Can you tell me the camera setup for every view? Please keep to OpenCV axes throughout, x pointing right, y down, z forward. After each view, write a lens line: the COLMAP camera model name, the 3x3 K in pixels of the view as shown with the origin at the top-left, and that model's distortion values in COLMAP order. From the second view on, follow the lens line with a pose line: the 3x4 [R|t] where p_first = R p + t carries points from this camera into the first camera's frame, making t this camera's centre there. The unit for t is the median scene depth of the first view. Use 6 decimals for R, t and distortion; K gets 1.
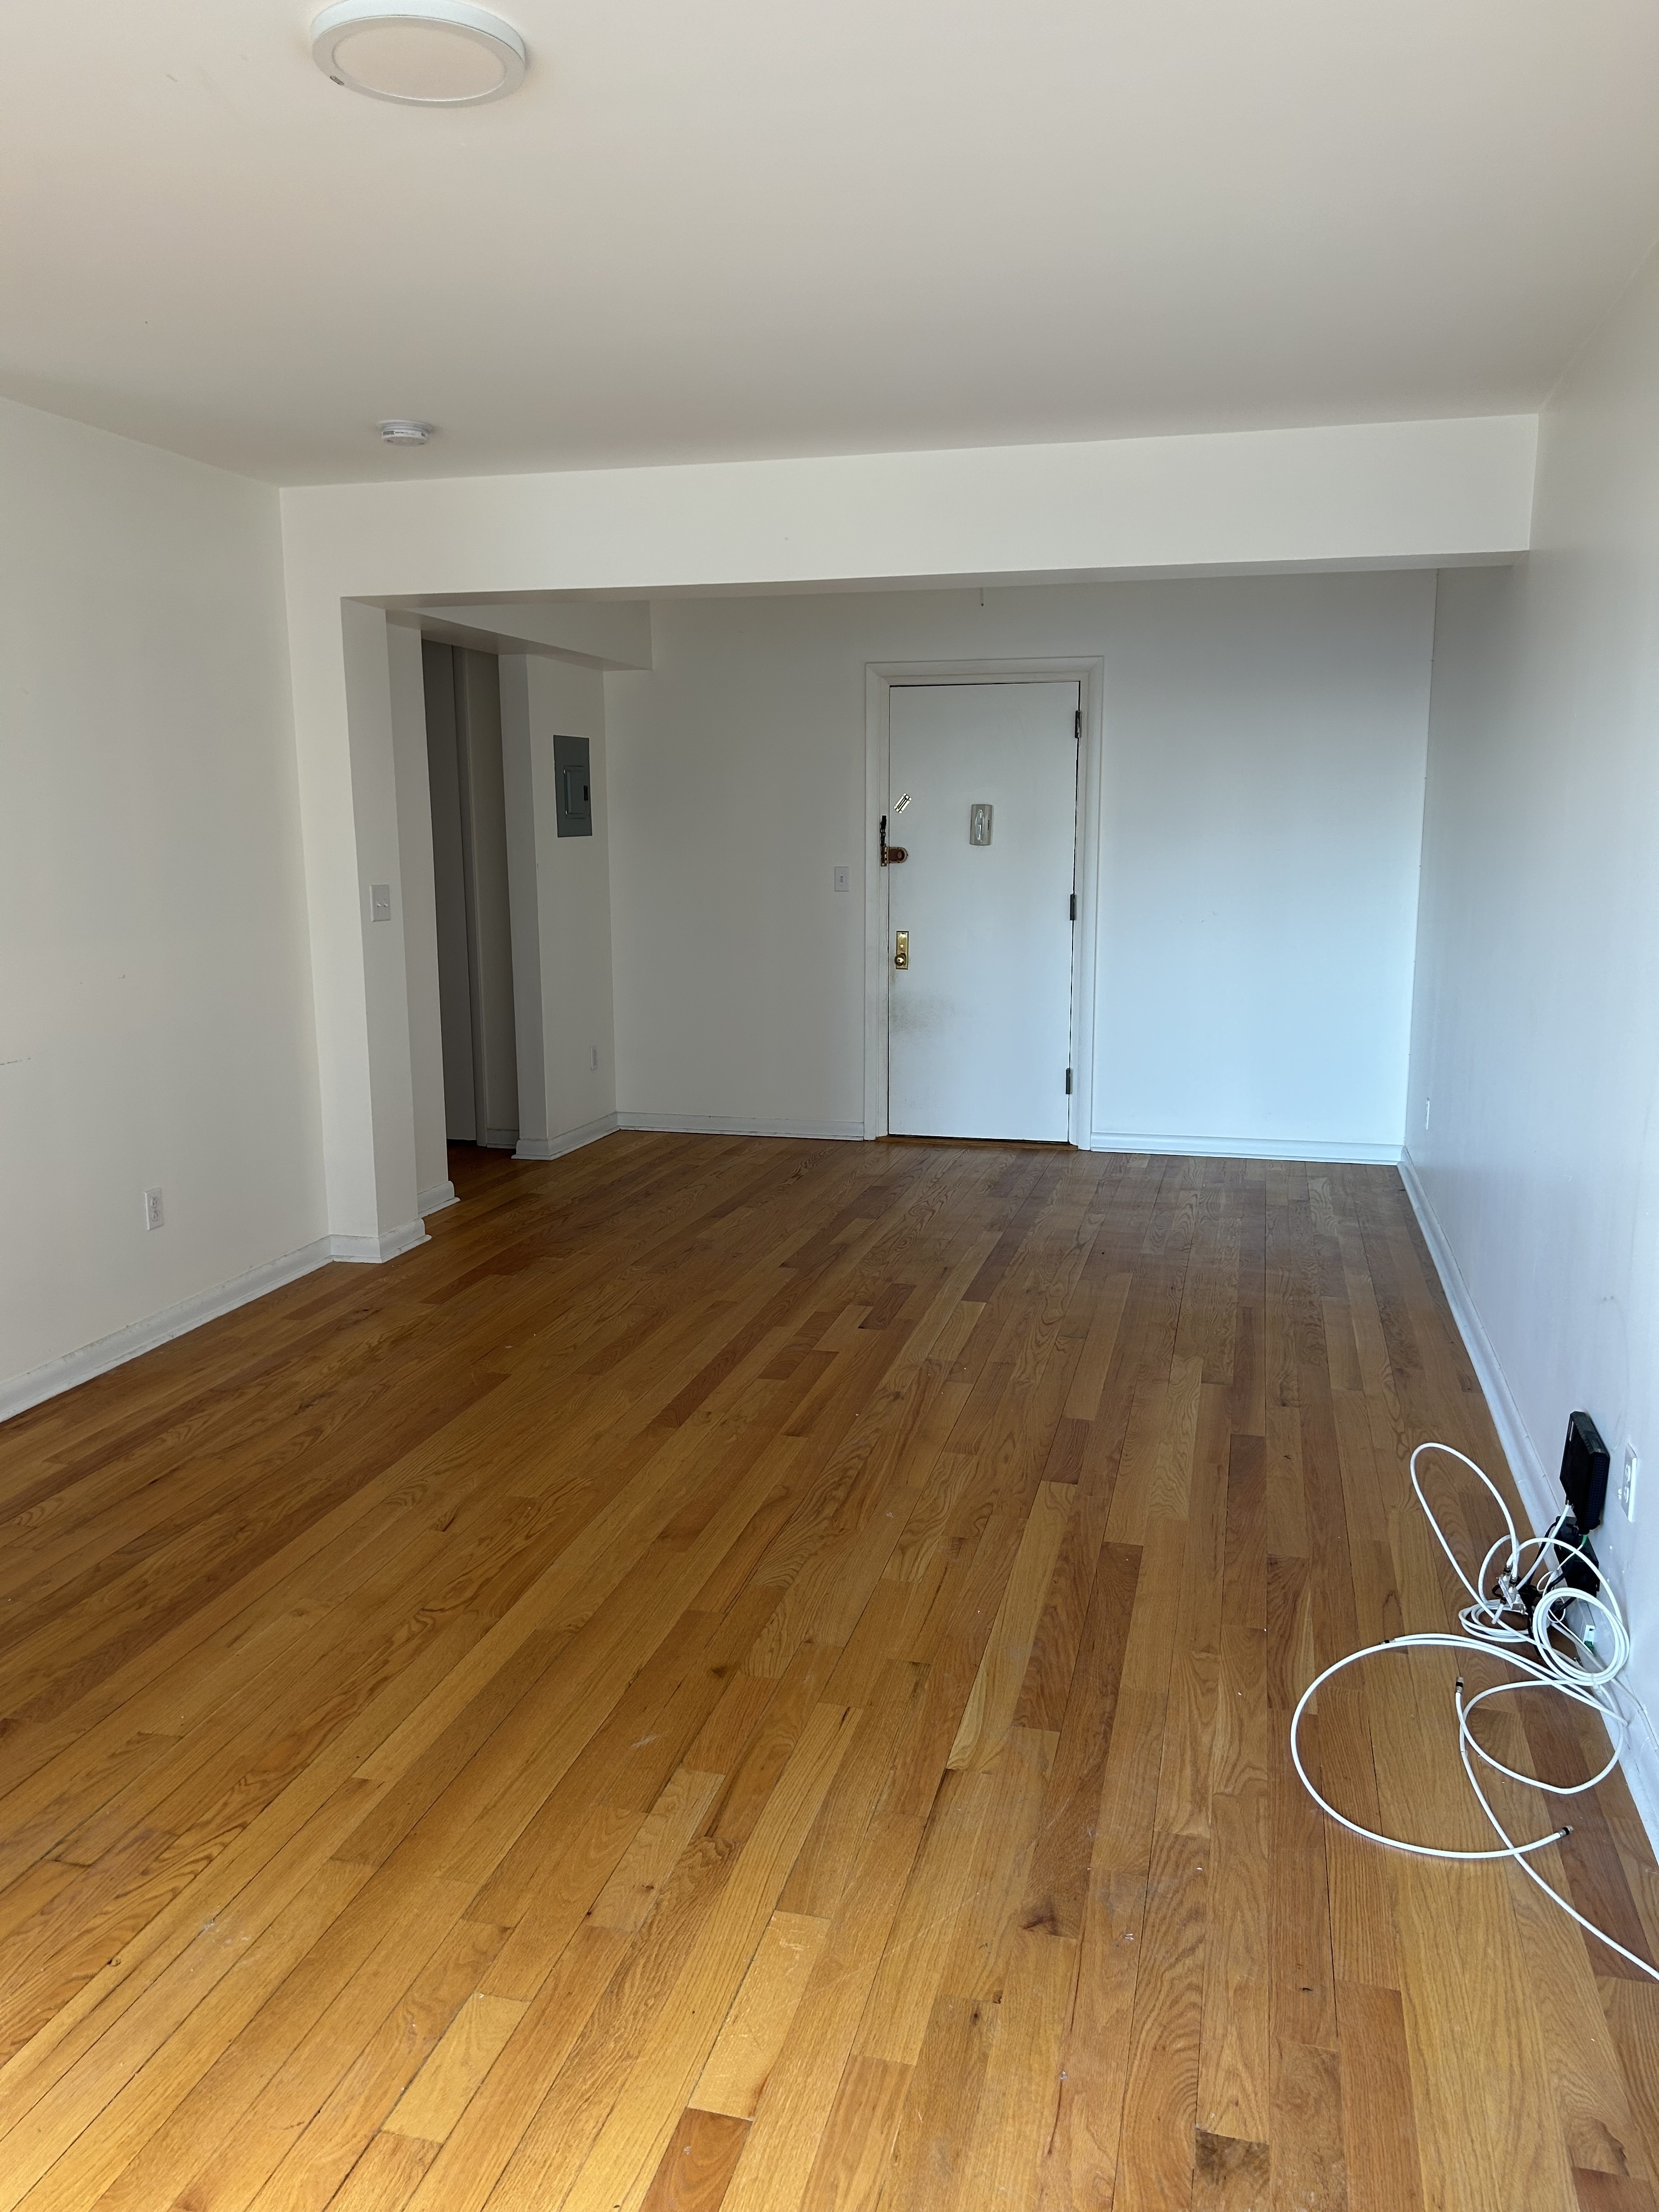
lens RADIAL K [[1677.5, 0, 829.5], [0, 1677.5, 1106.0], [0, 0, 1]] dist [0.088855, -0.102688]
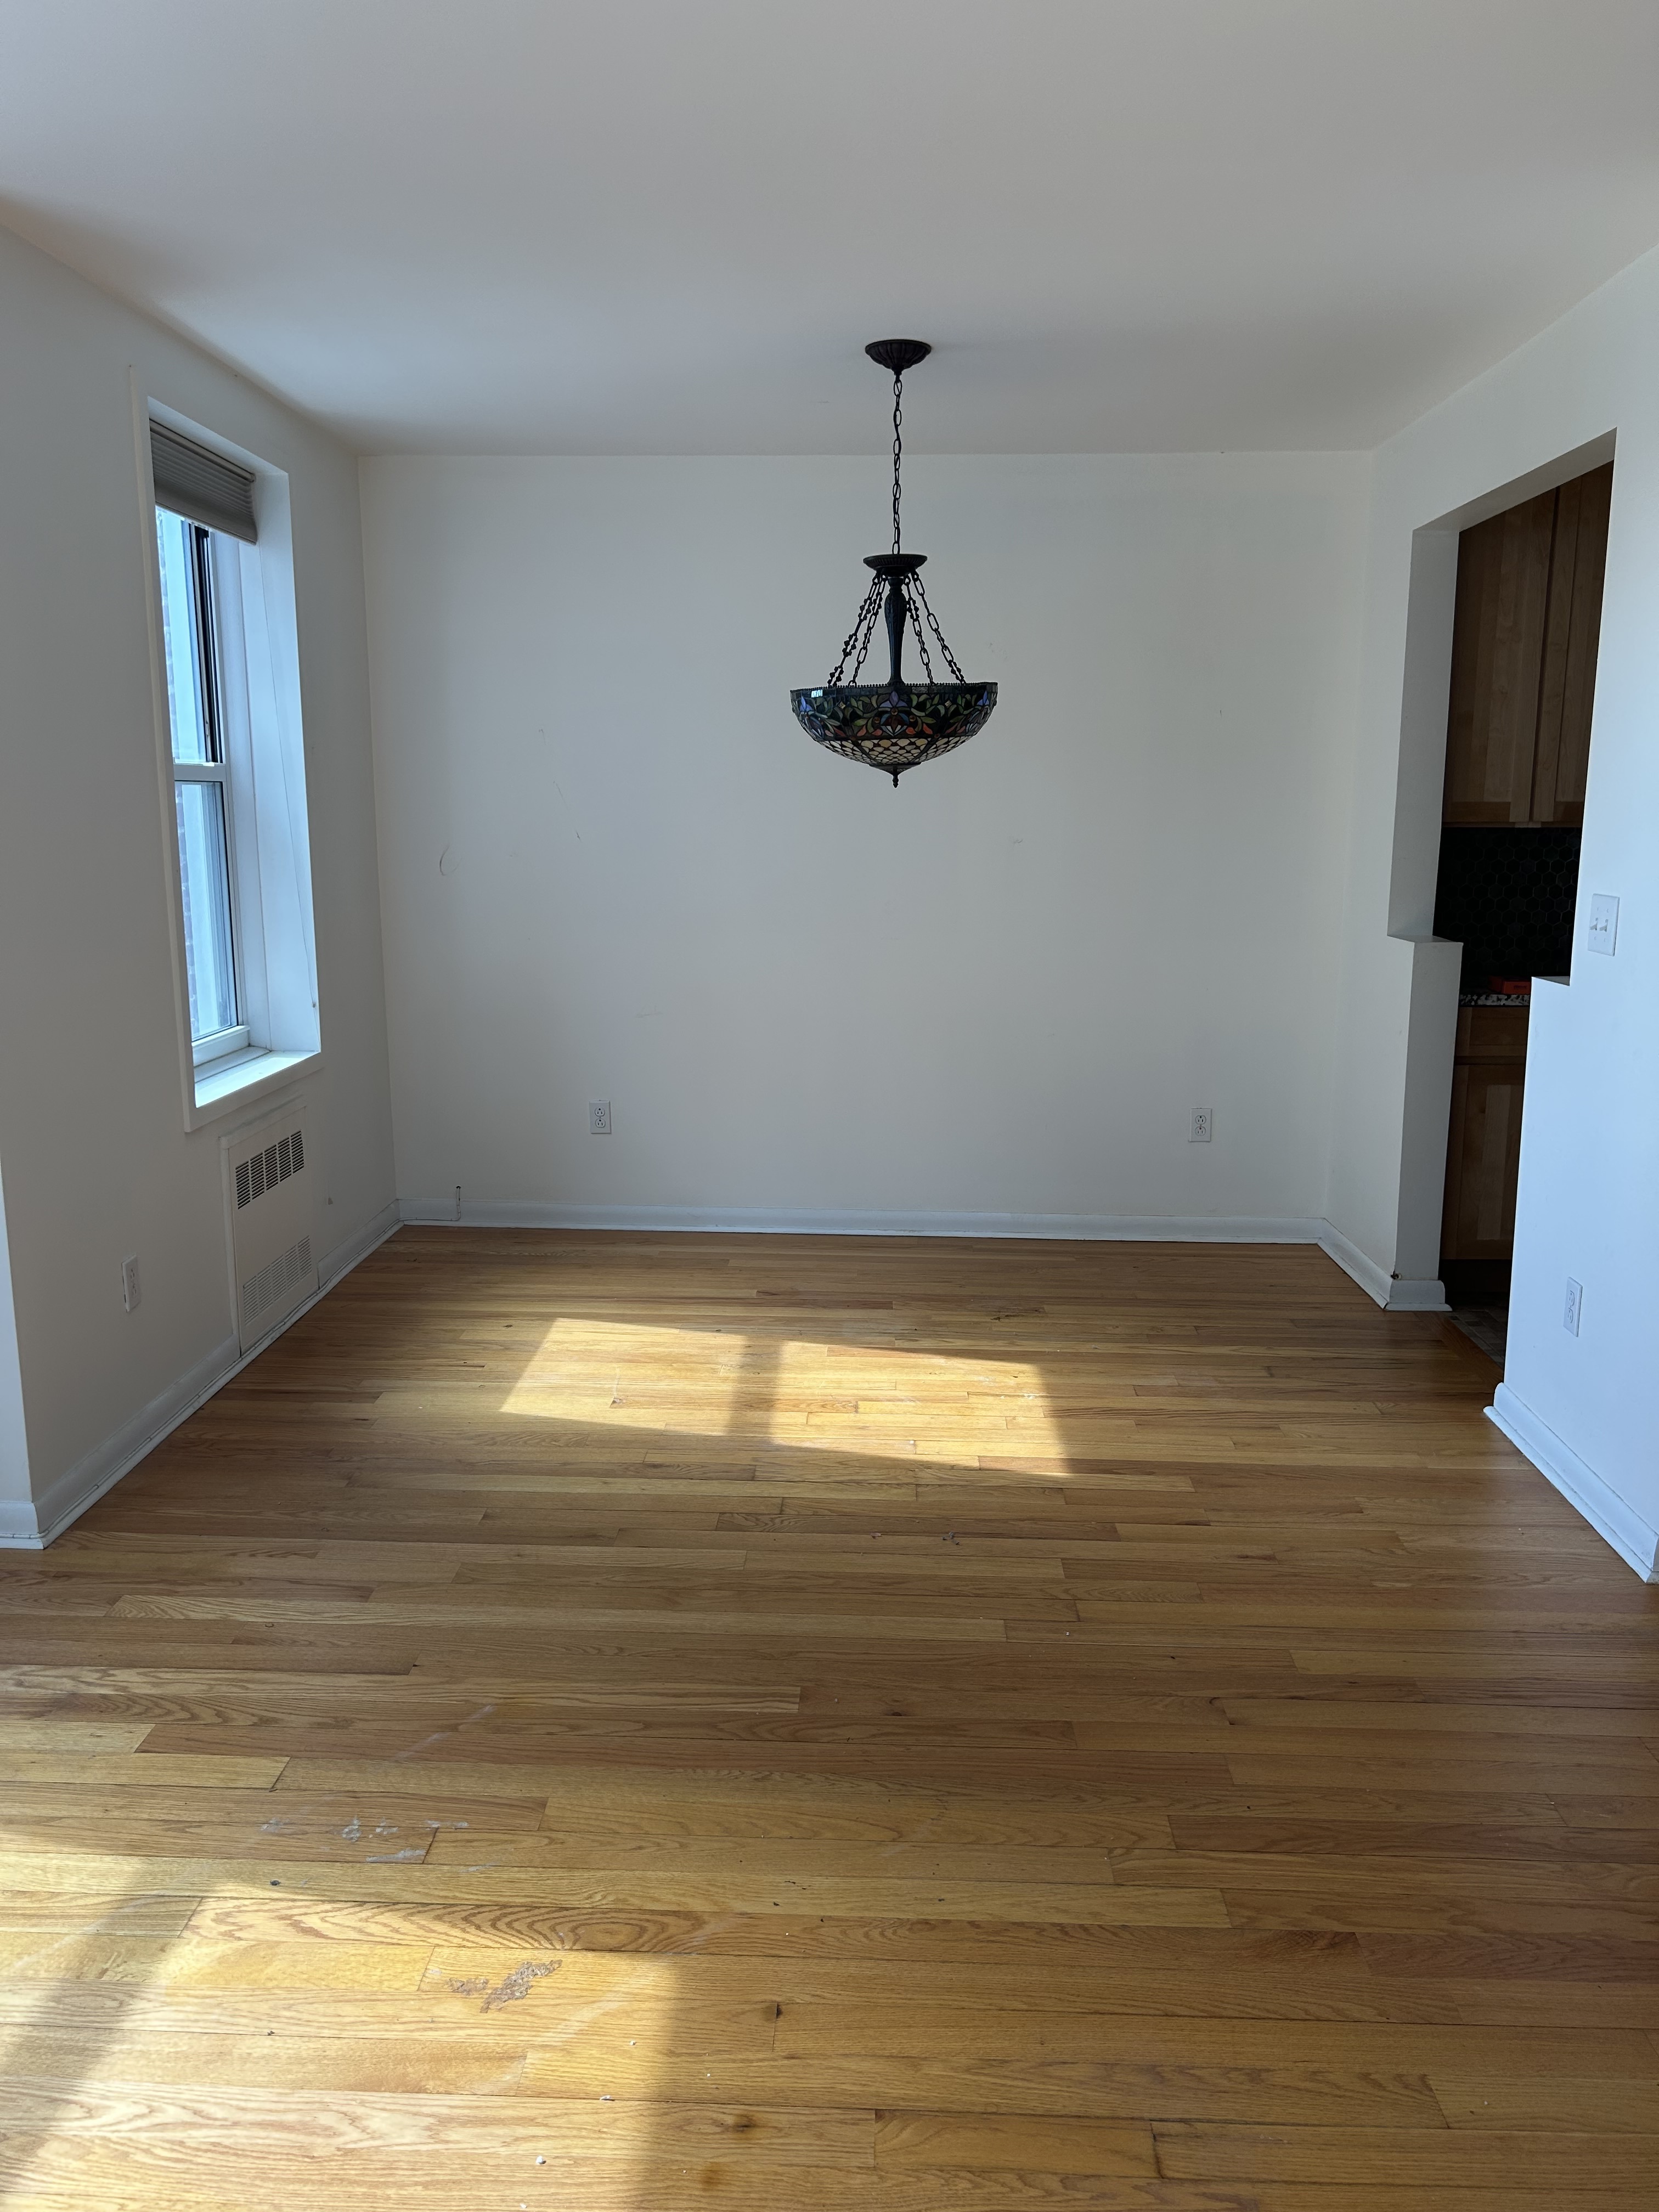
lens RADIAL K [[1677.5, 0, 829.5], [0, 1677.5, 1106.0], [0, 0, 1]] dist [0.088855, -0.102688]
pose [[0.210891, 0.179176, -0.960948, 0.144420], [-0.170867, 0.974679, 0.144238, -0.077393], [0.962460, 0.133776, 0.236166, 0.563660]]
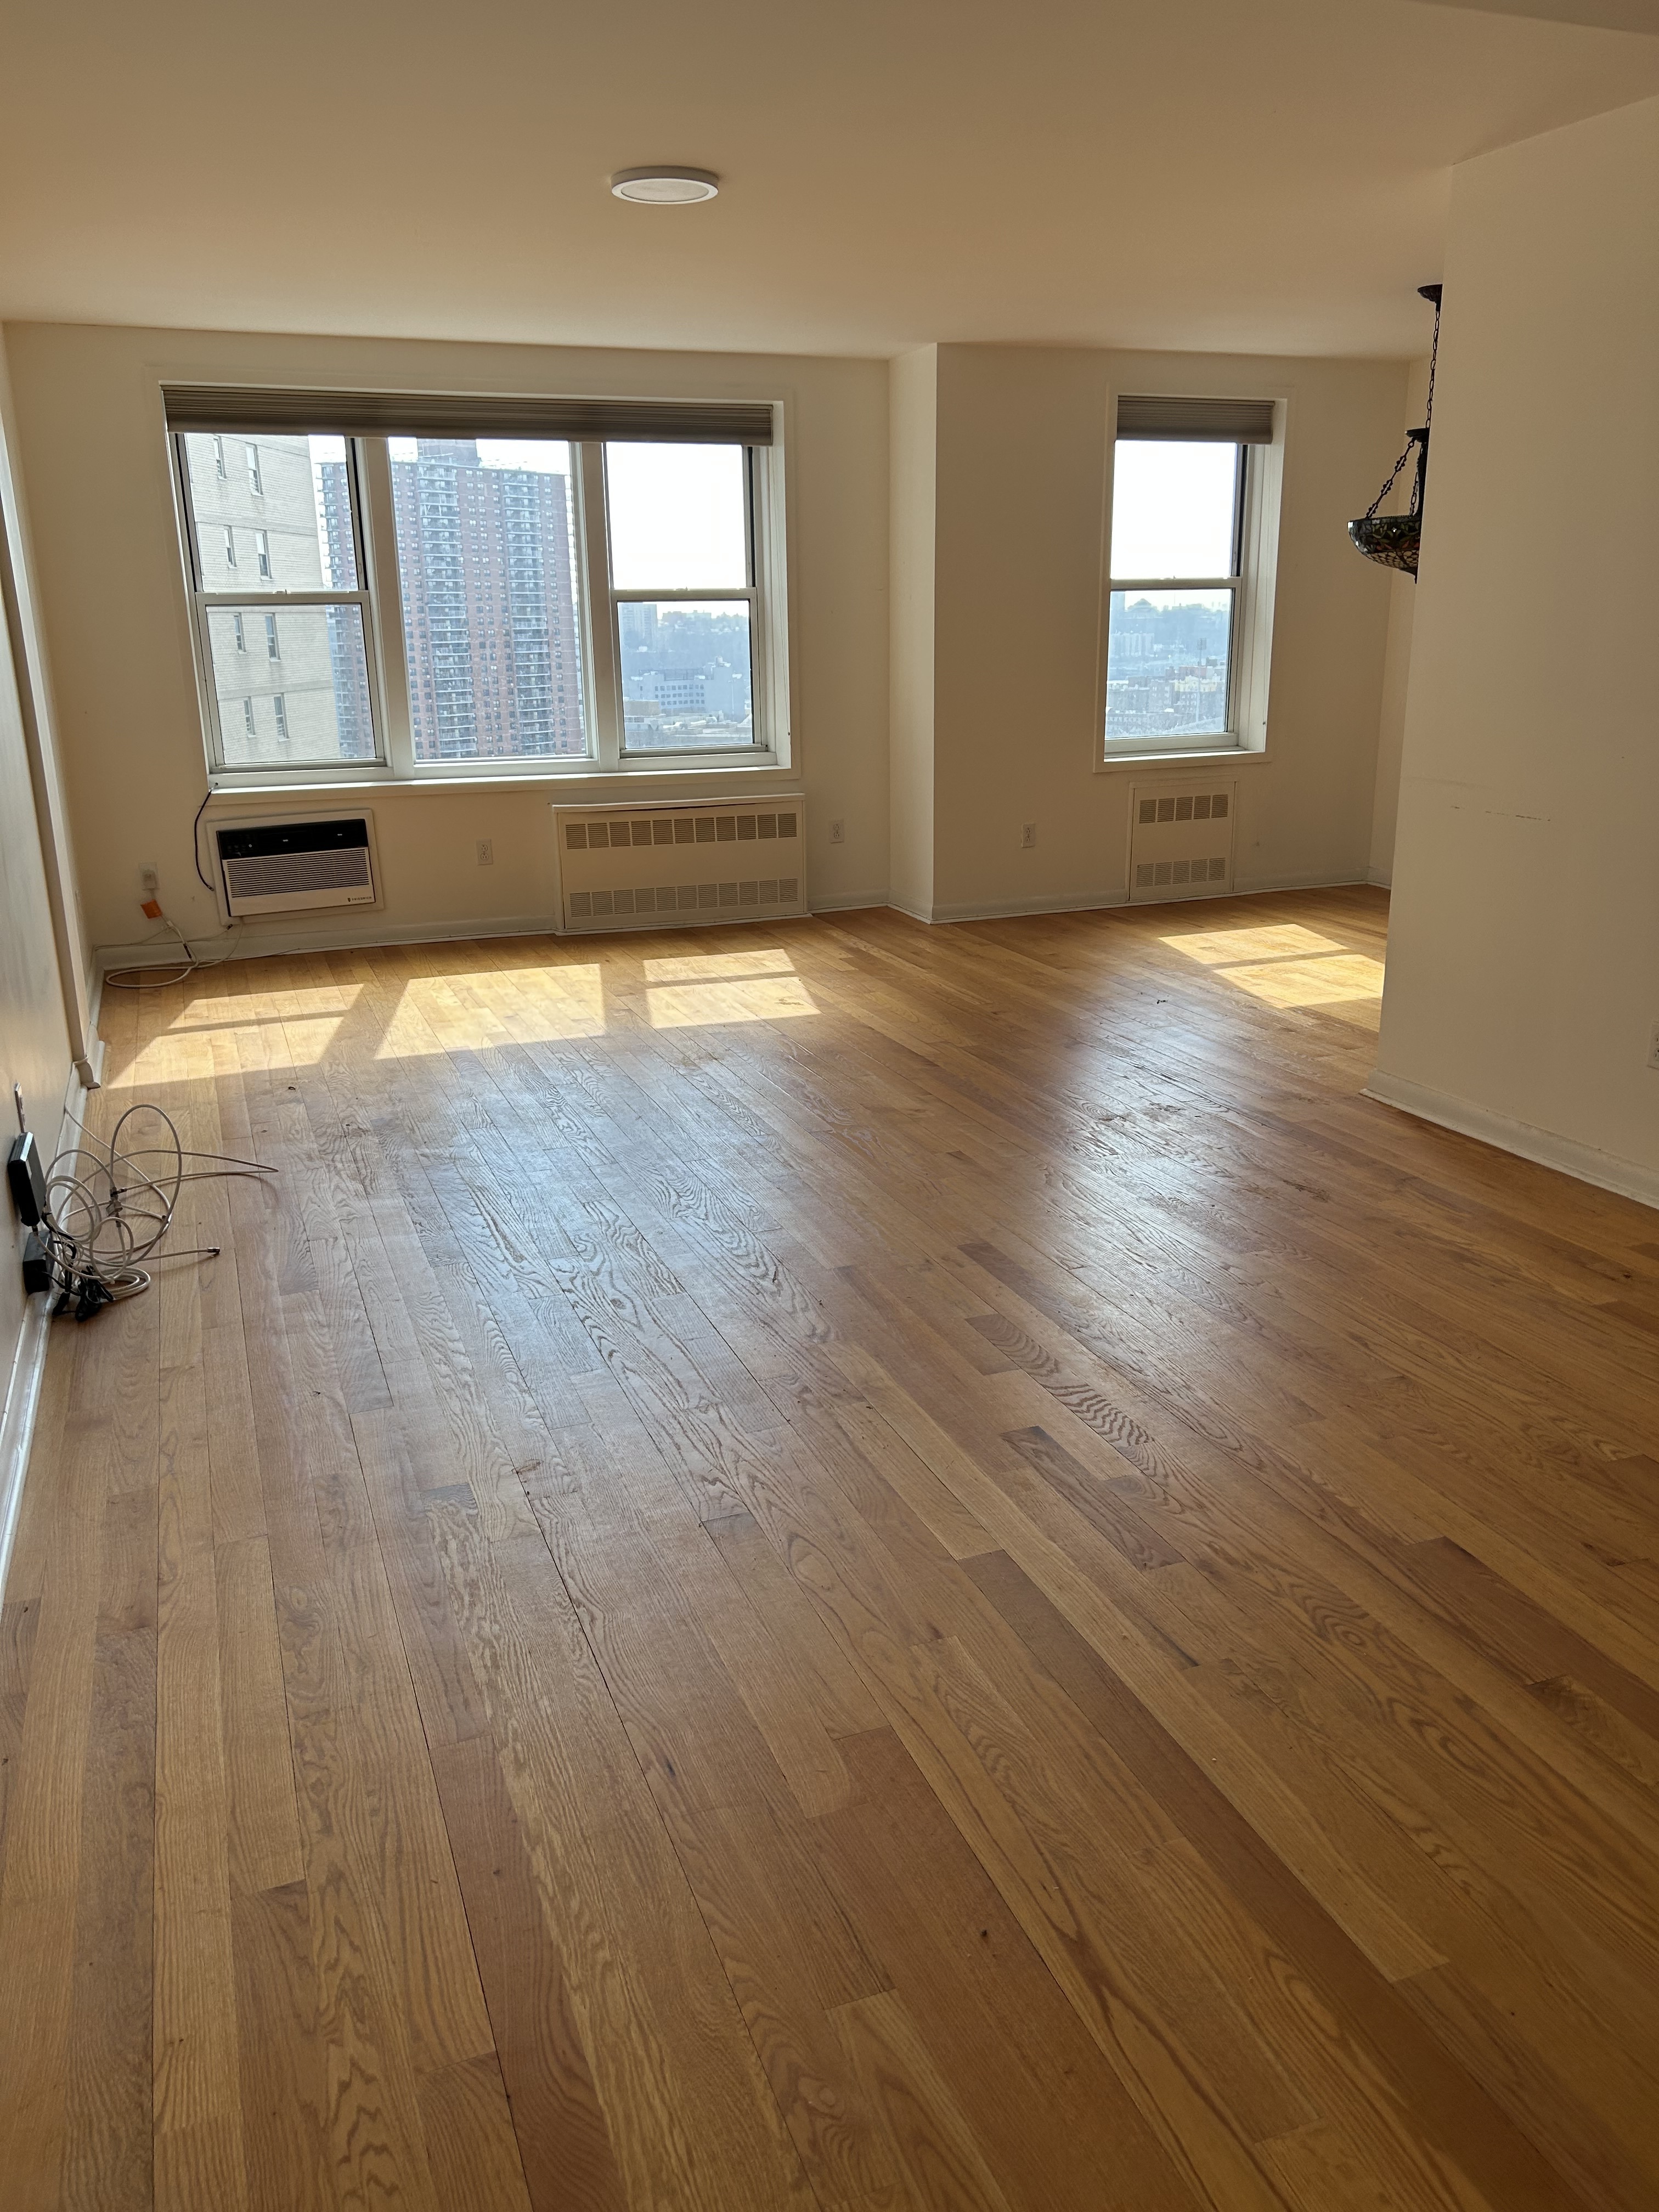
lens RADIAL K [[1677.5, 0, 829.5], [0, 1677.5, 1106.0], [0, 0, 1]] dist [0.088855, -0.102688]
pose [[-0.814313, 0.178601, -0.552264, 0.760215], [-0.081486, 0.906880, 0.413435, -0.423647], [0.574677, 0.381667, -0.723931, 2.592821]]
